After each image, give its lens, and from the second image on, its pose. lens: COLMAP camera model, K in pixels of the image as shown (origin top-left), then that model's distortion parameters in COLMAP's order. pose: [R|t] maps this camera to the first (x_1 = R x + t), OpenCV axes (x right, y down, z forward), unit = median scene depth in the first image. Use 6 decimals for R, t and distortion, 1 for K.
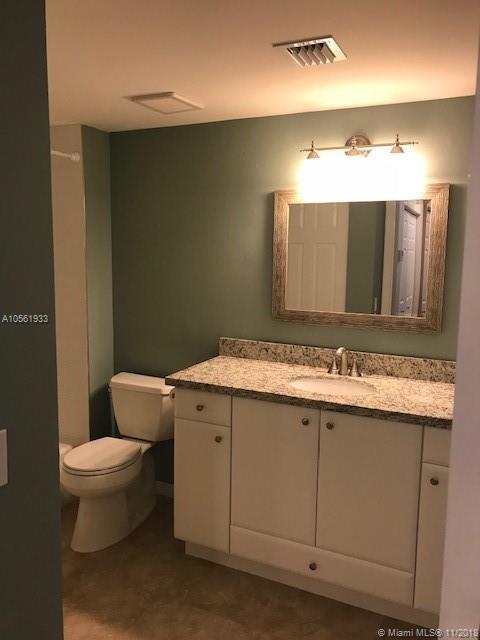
lens RADIAL K [[519.1, 0, 240.0], [0, 519.1, 320.0], [0, 0, 1]] dist [0.098436, -0.194888]
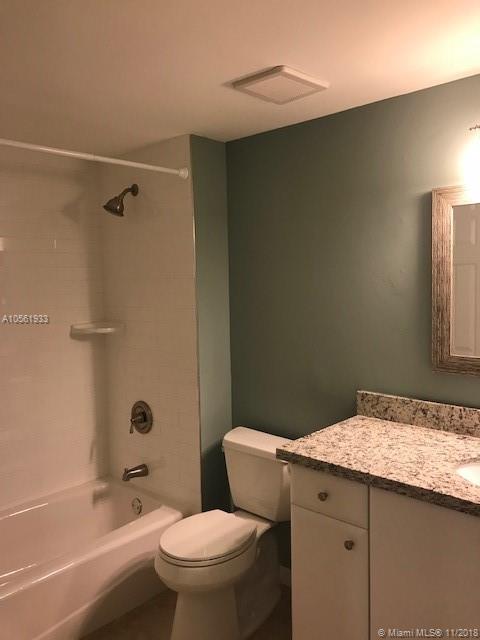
lens RADIAL K [[532.7, 0, 240.0], [0, 532.7, 320.0], [0, 0, 1]] dist [-0.003070, -0.003917]
pose [[0.956356, -0.010971, -0.291998, 0.025321], [-0.005773, 0.998390, -0.056420, -0.025386], [0.292147, 0.055643, 0.954753, 0.230827]]
